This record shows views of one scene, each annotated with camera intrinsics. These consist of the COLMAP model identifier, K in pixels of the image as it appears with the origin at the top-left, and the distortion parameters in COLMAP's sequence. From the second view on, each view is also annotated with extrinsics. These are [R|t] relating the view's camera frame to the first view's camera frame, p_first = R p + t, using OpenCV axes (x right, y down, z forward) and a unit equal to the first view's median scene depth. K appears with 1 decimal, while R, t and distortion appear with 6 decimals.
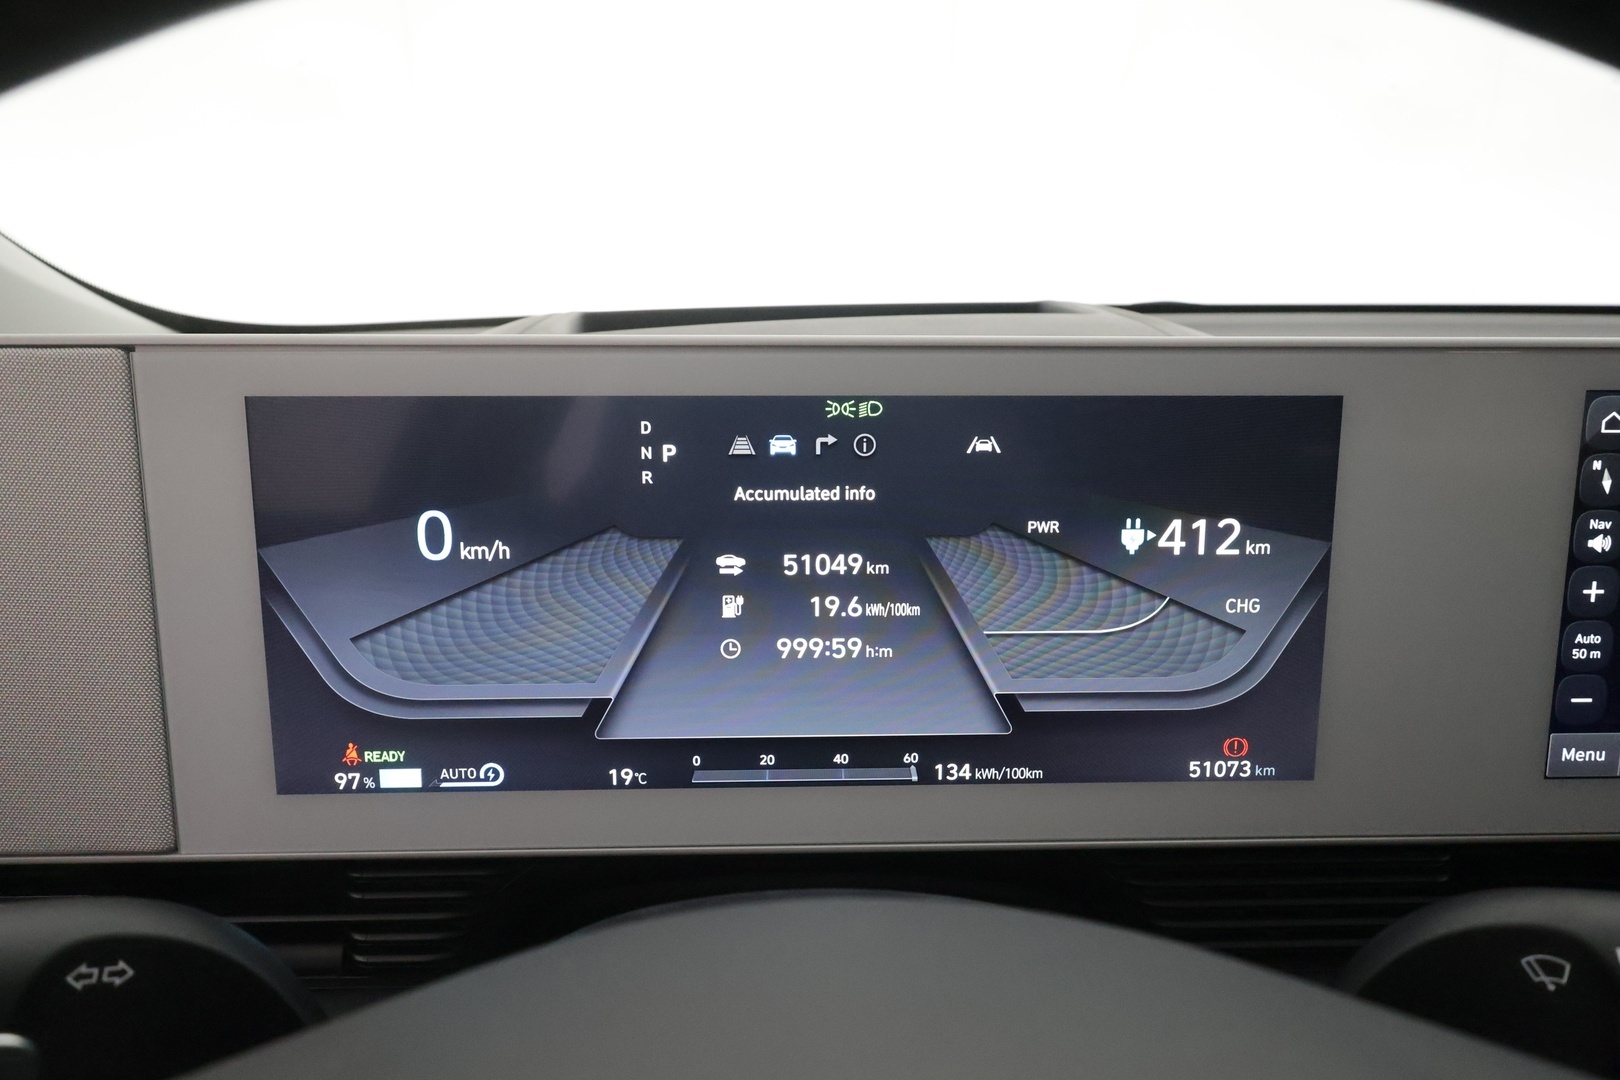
lens RADIAL K [[1032.2, 0, 811.6], [0, 1032.2, 540.7], [0, 0, 1]] dist [0.002271, -0.001144]
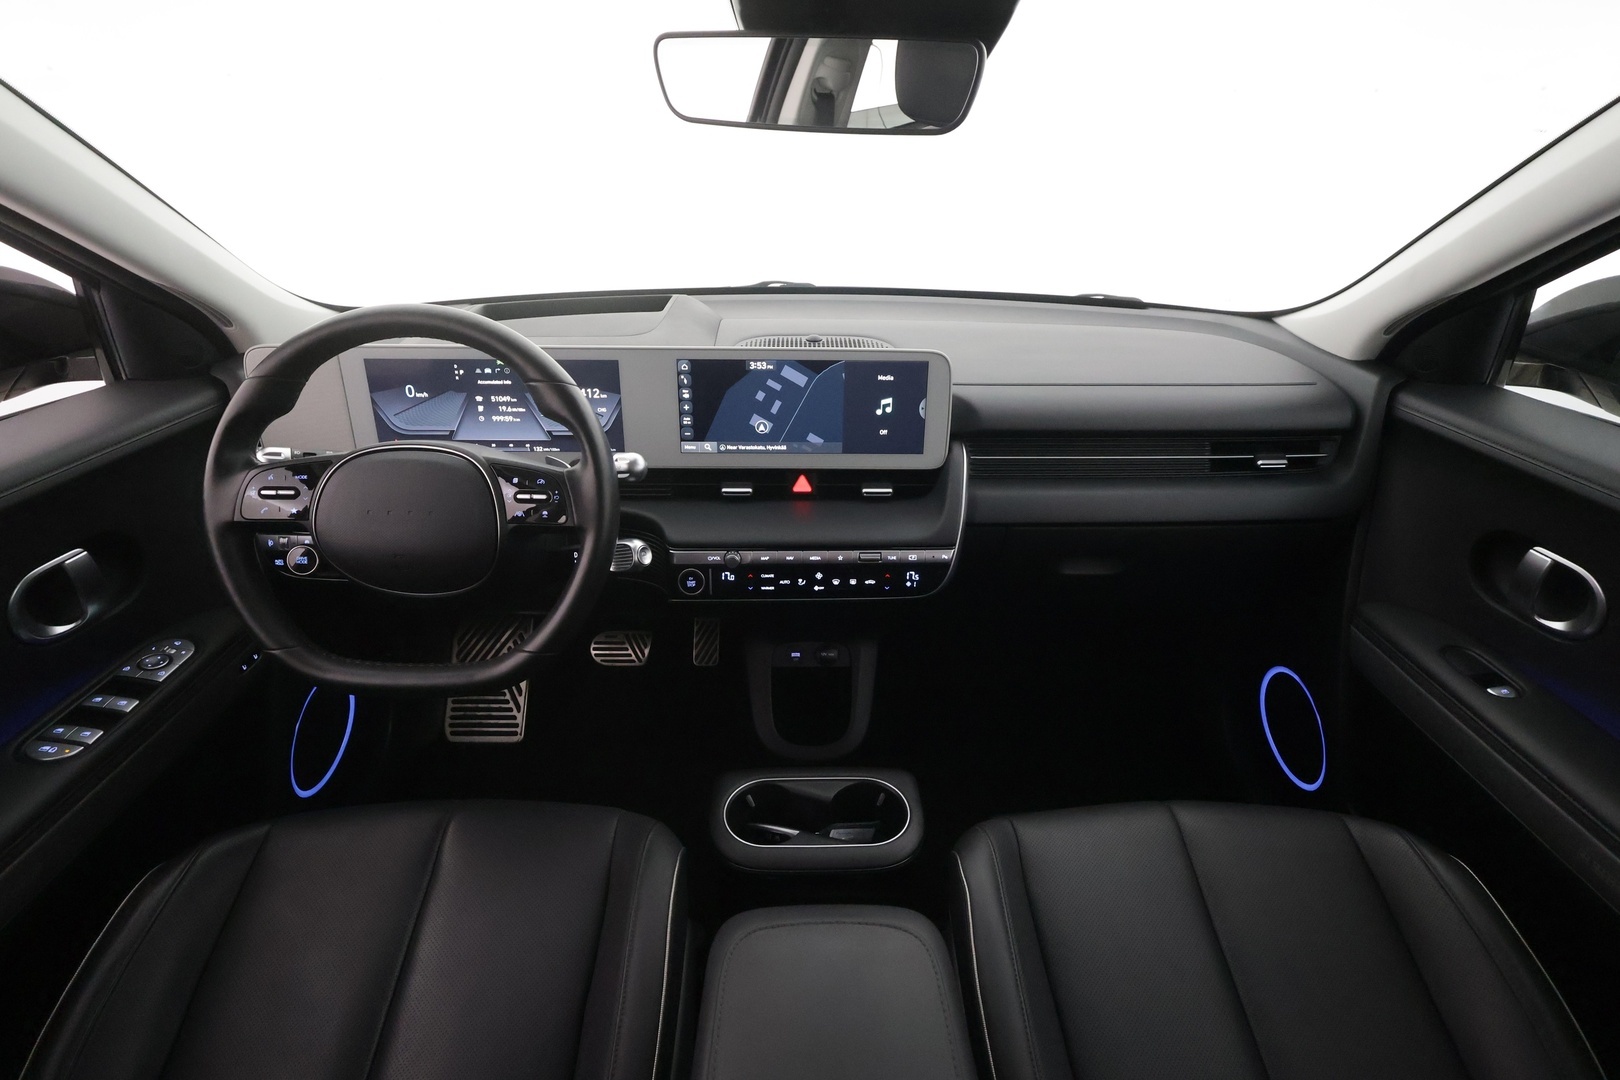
lens RADIAL K [[775.9, 0, 816.2], [0, 775.9, 542.2], [0, 0, 1]] dist [-0.009128, 0.000777]
pose [[0.999914, 0.012180, -0.004761, 1.344764], [-0.011075, 0.982284, 0.187071, -0.008628], [0.006955, -0.187003, 0.982335, -2.269264]]
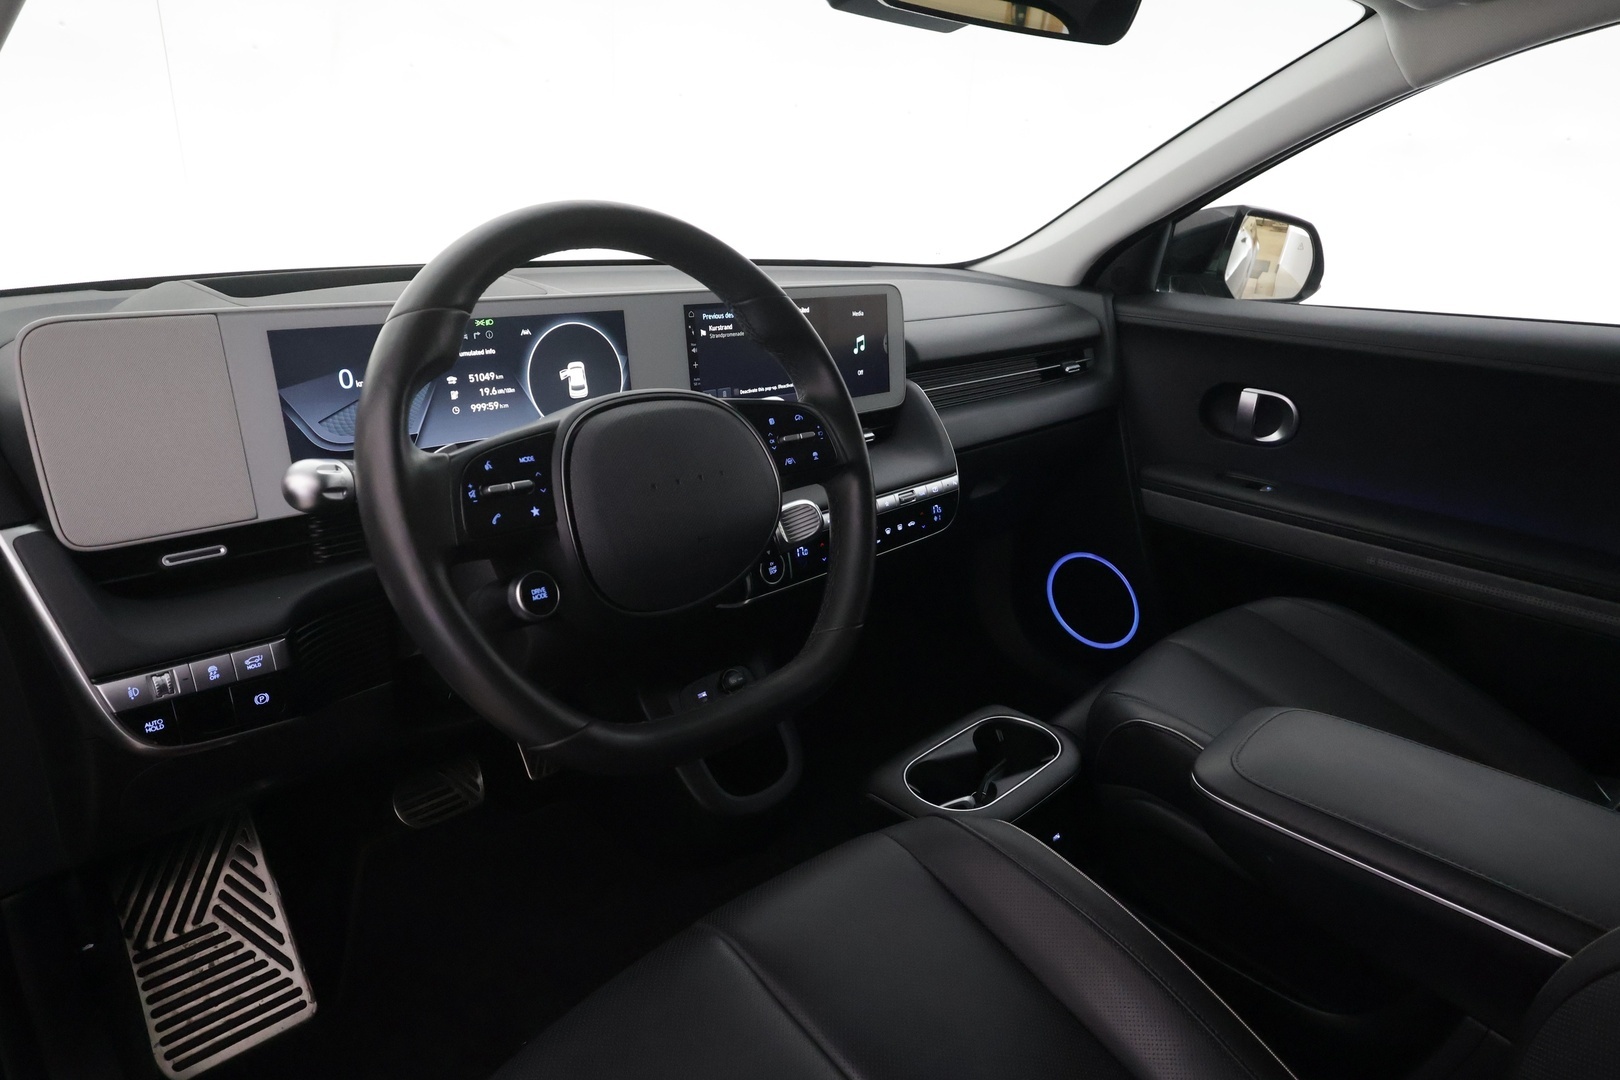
lens RADIAL K [[963.2, 0, 816.4], [0, 963.2, 534.4], [0, 0, 1]] dist [0.000712, -0.002421]
pose [[0.719076, -0.204581, 0.664136, -1.200401], [0.157999, 0.978786, 0.130436, 0.250394], [-0.676732, 0.011139, 0.736145, -1.625842]]
